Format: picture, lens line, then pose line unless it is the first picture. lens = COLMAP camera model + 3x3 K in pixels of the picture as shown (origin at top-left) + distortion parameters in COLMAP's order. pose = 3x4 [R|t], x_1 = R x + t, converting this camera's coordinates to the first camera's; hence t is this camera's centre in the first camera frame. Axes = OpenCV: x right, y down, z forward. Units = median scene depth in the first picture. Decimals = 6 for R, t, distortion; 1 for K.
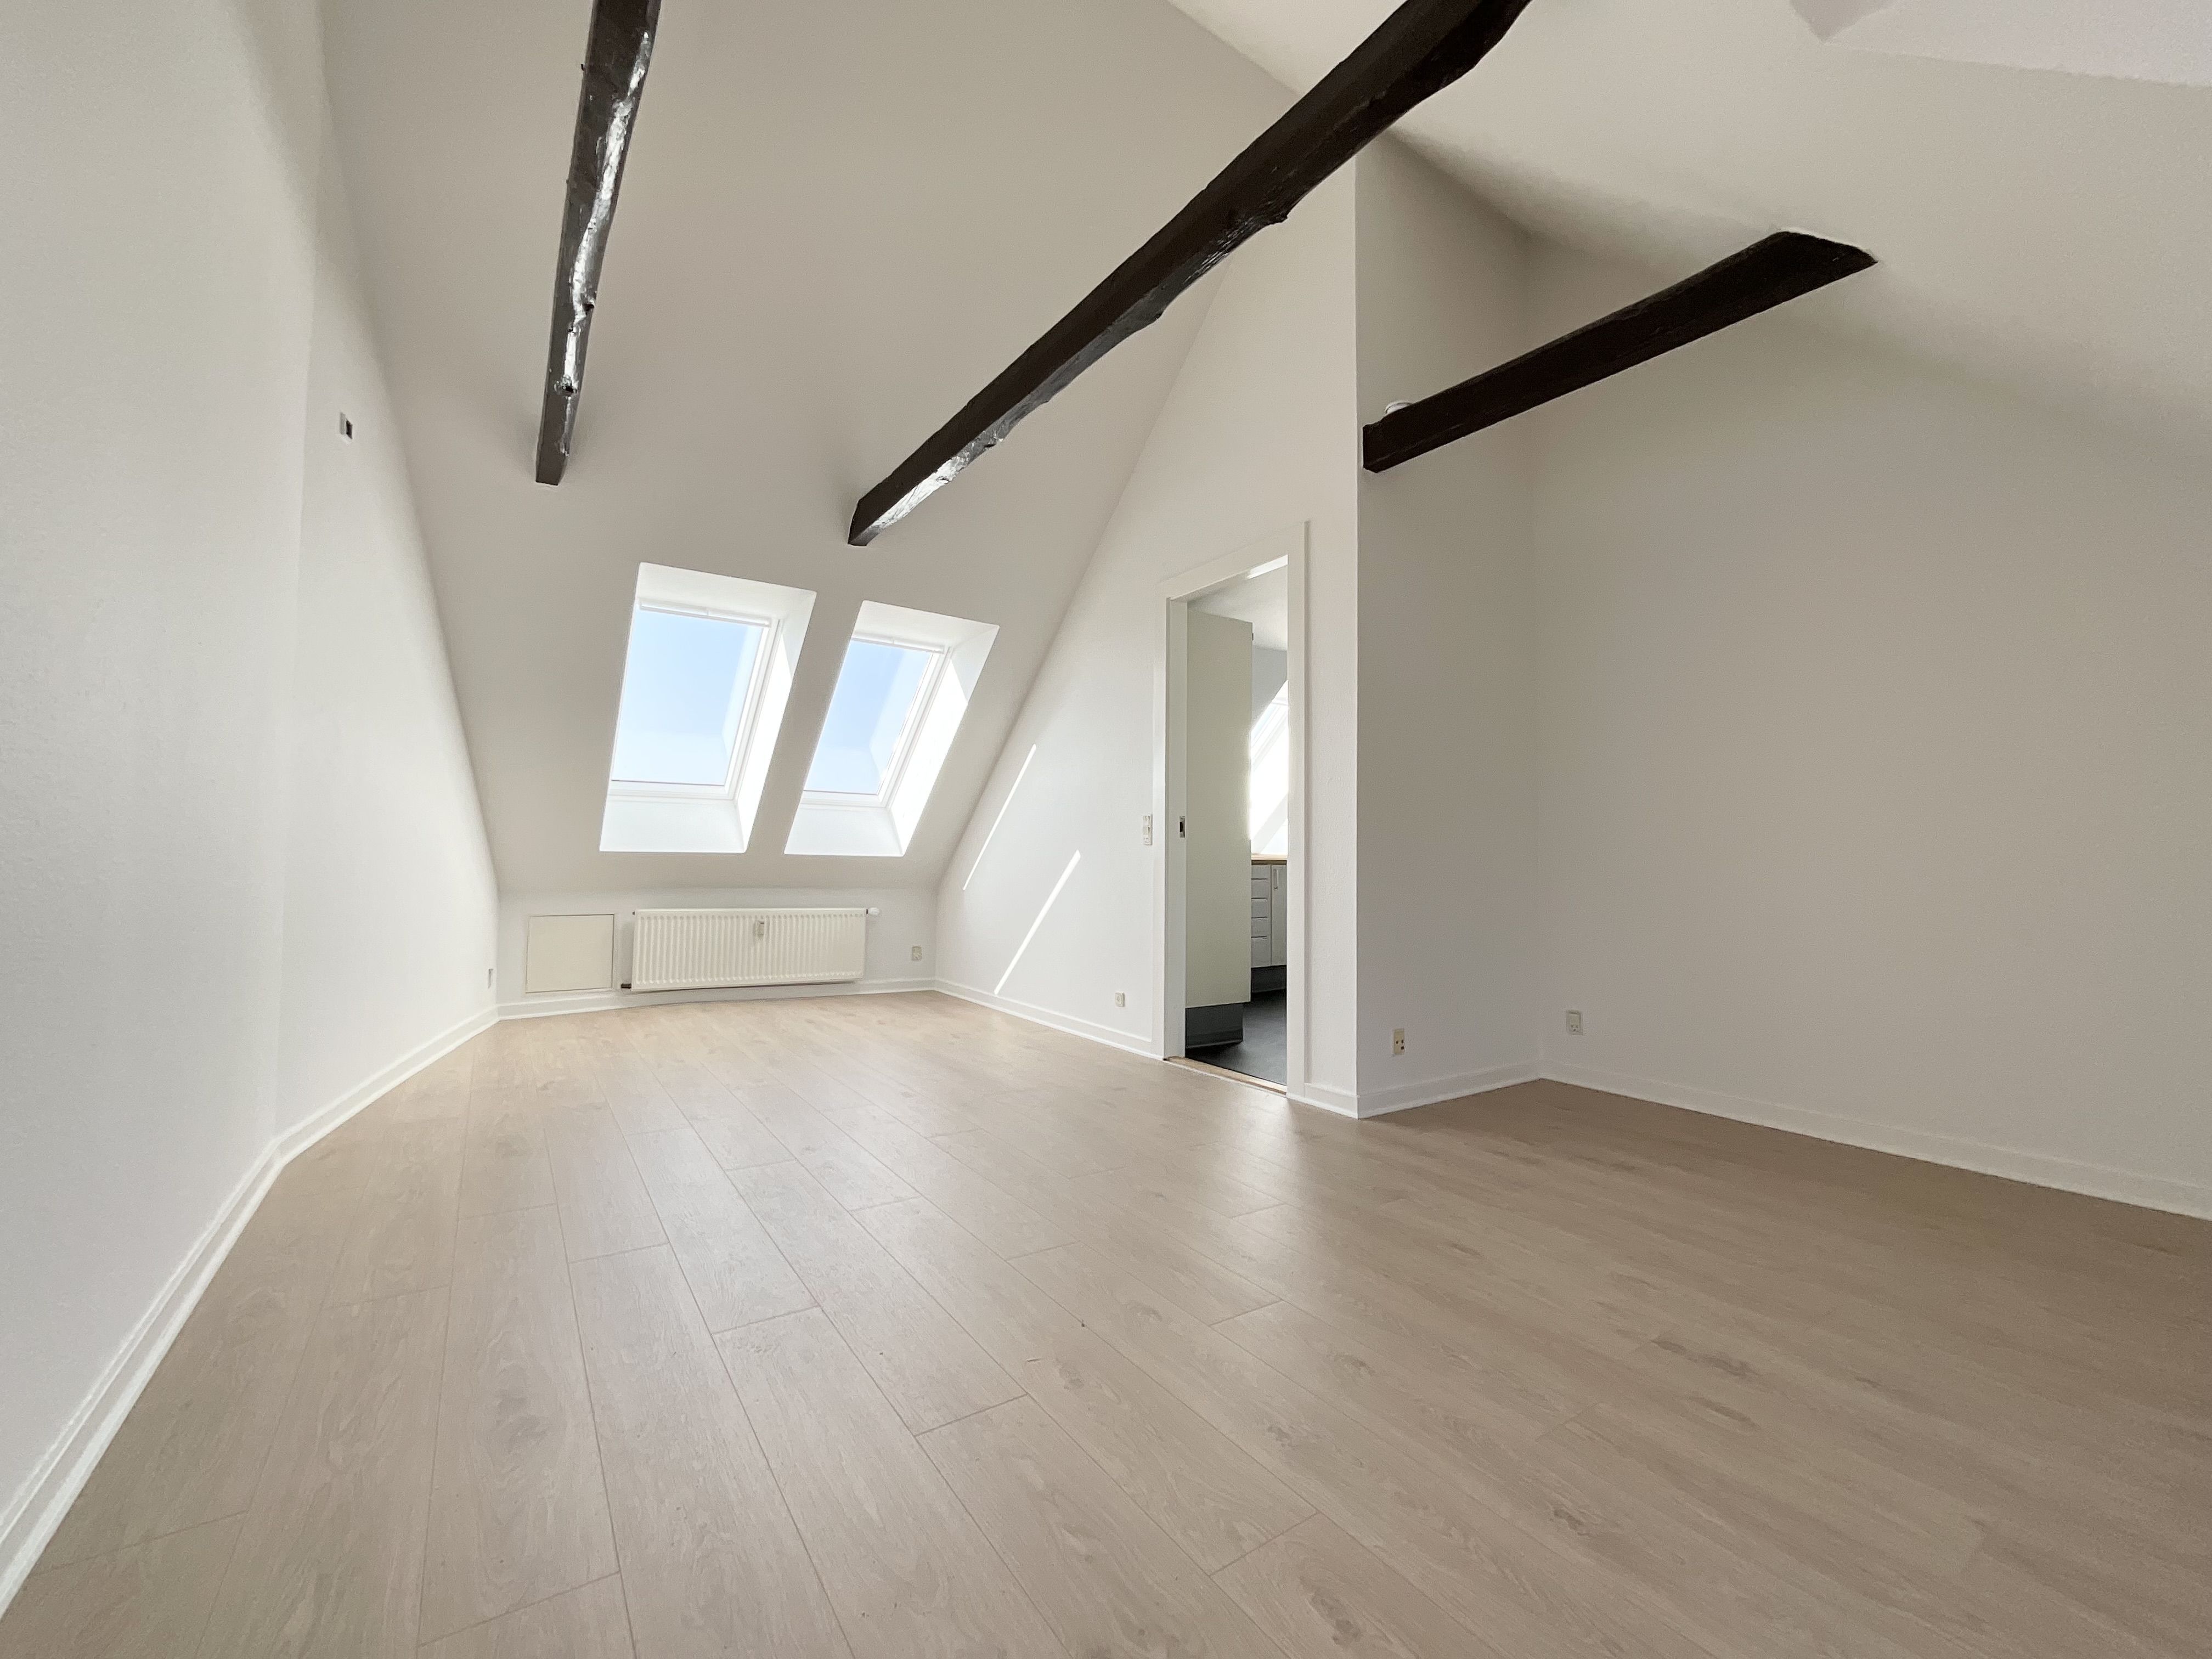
lens RADIAL K [[889.9, 0, 1106.0], [0, 889.9, 829.5], [0, 0, 1]] dist [0.015572, -0.000124]
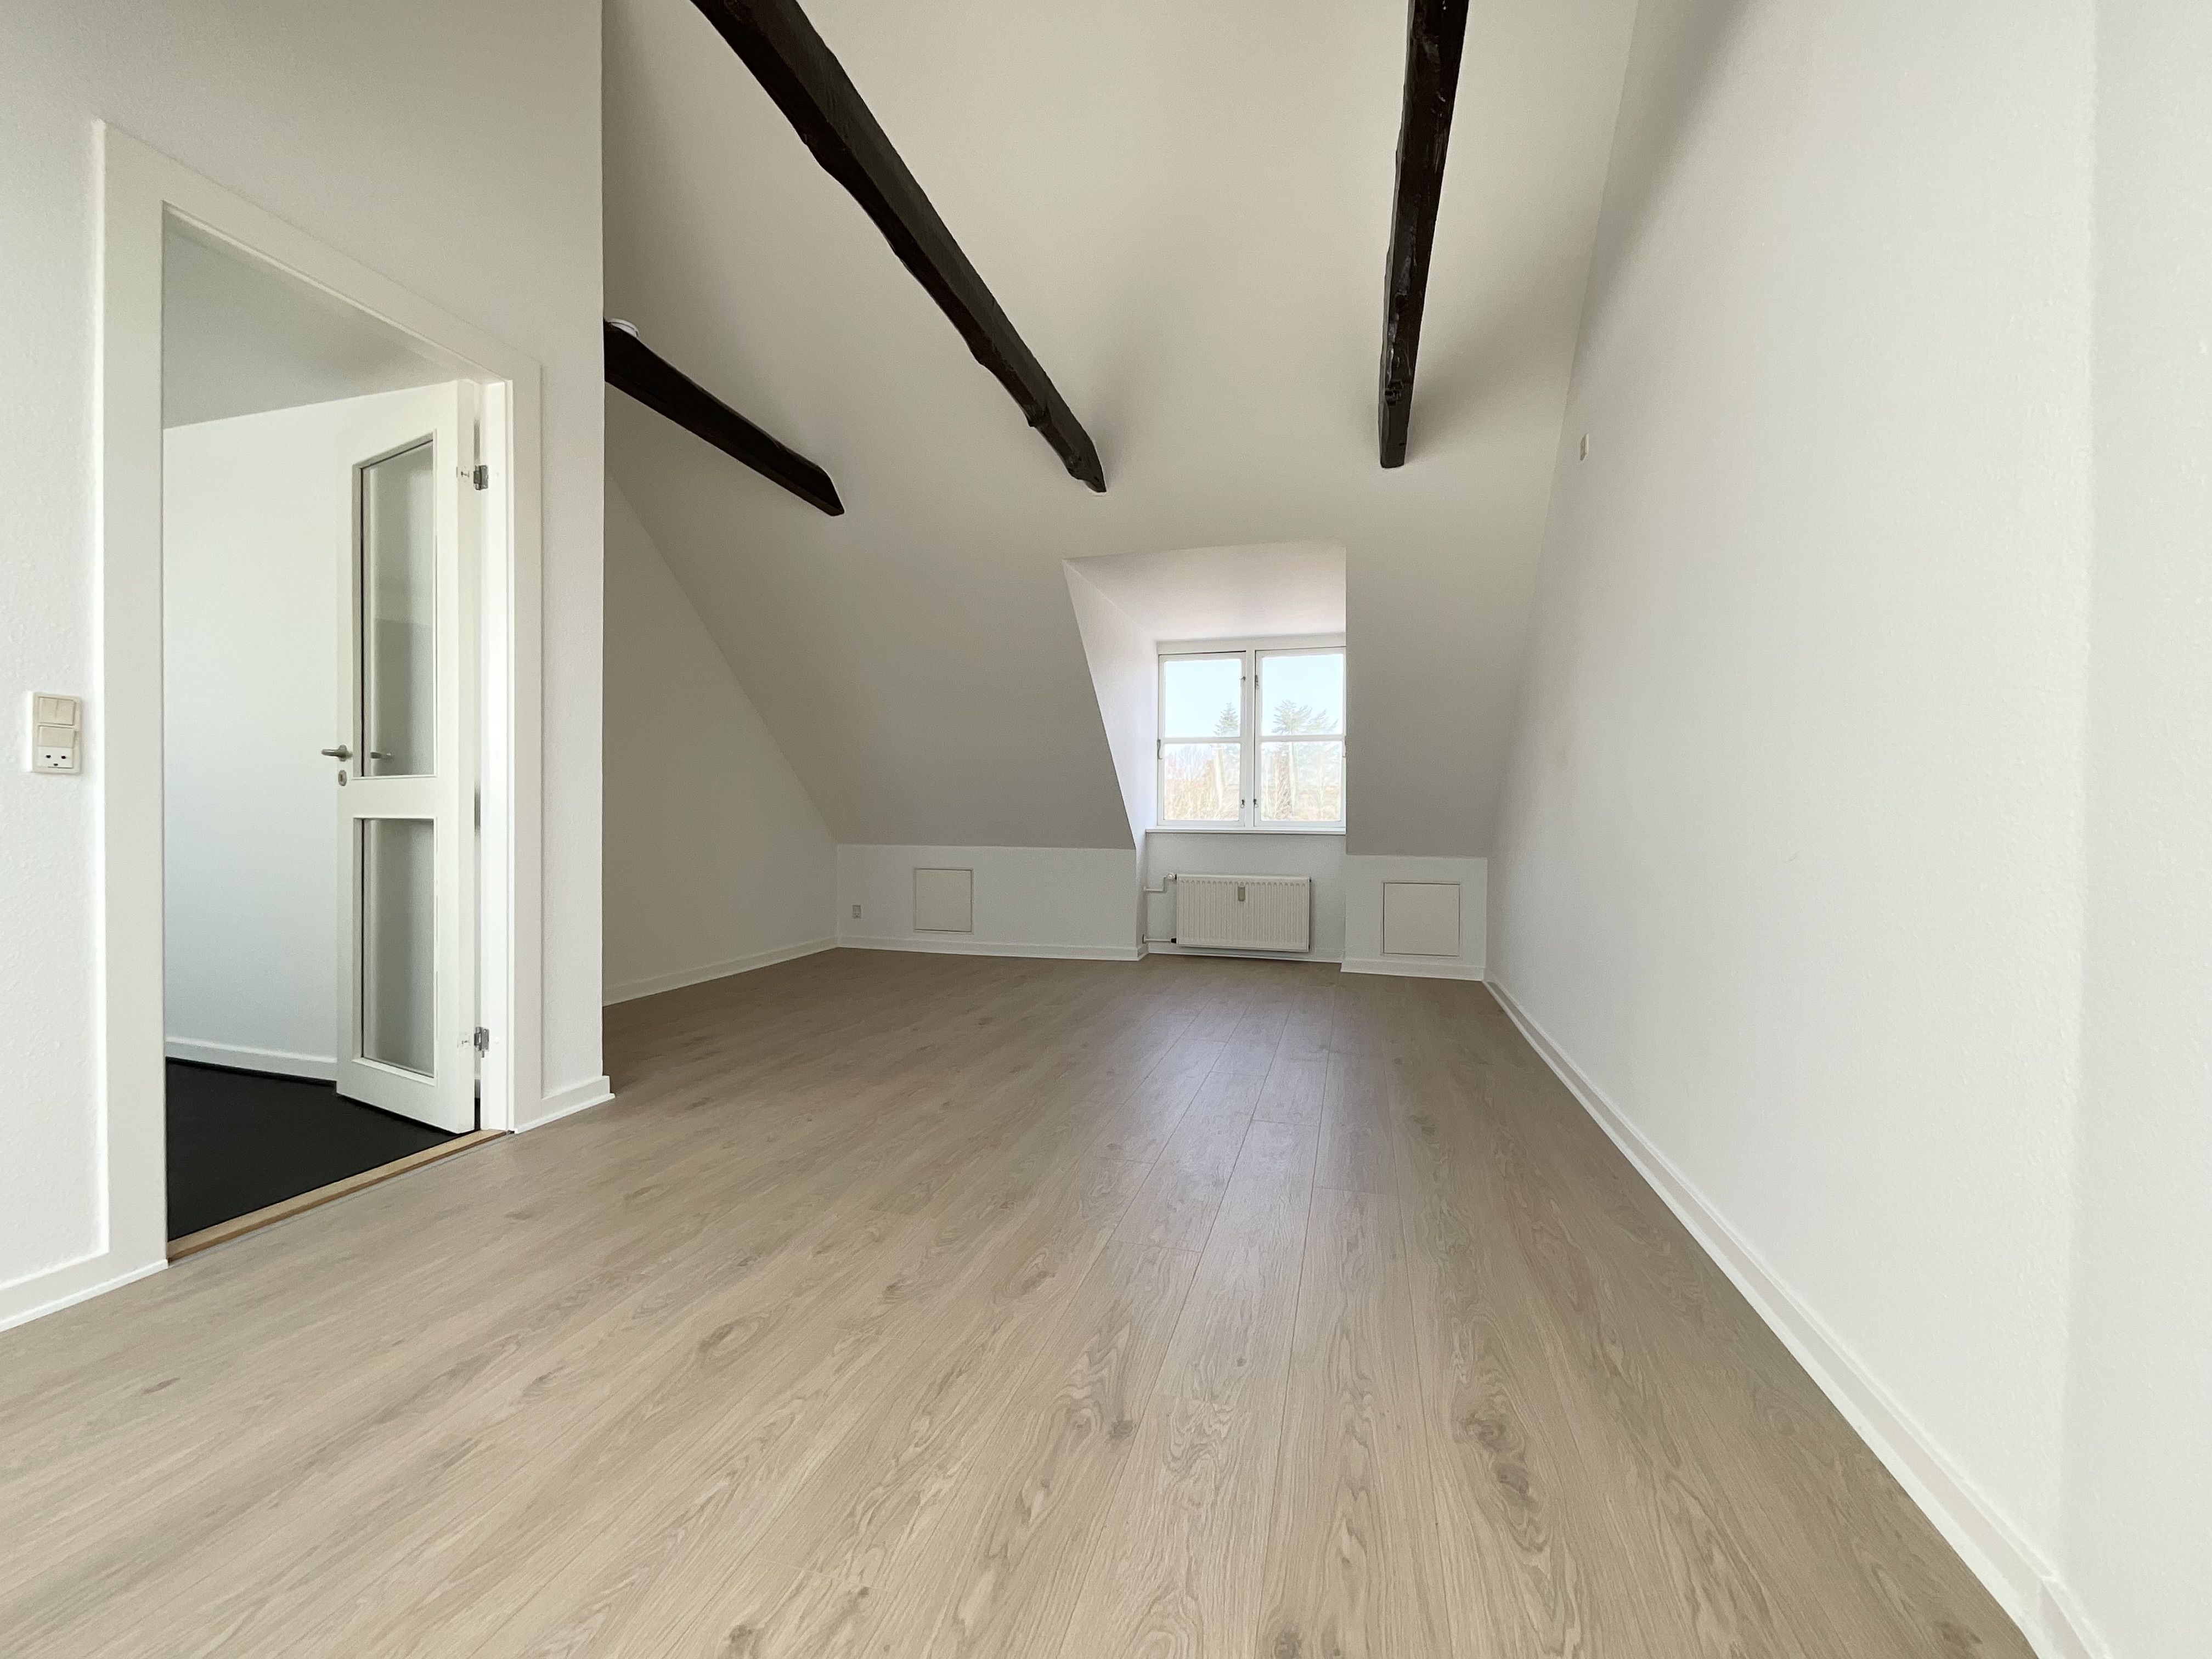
lens RADIAL K [[888.5, 0, 1106.0], [0, 888.5, 829.5], [0, 0, 1]] dist [0.012686, 0.000450]
pose [[-0.642096, -0.030831, 0.766004, -0.960984], [-0.034524, 0.999340, 0.011282, 0.027076], [-0.765847, -0.019202, -0.642737, 1.598537]]
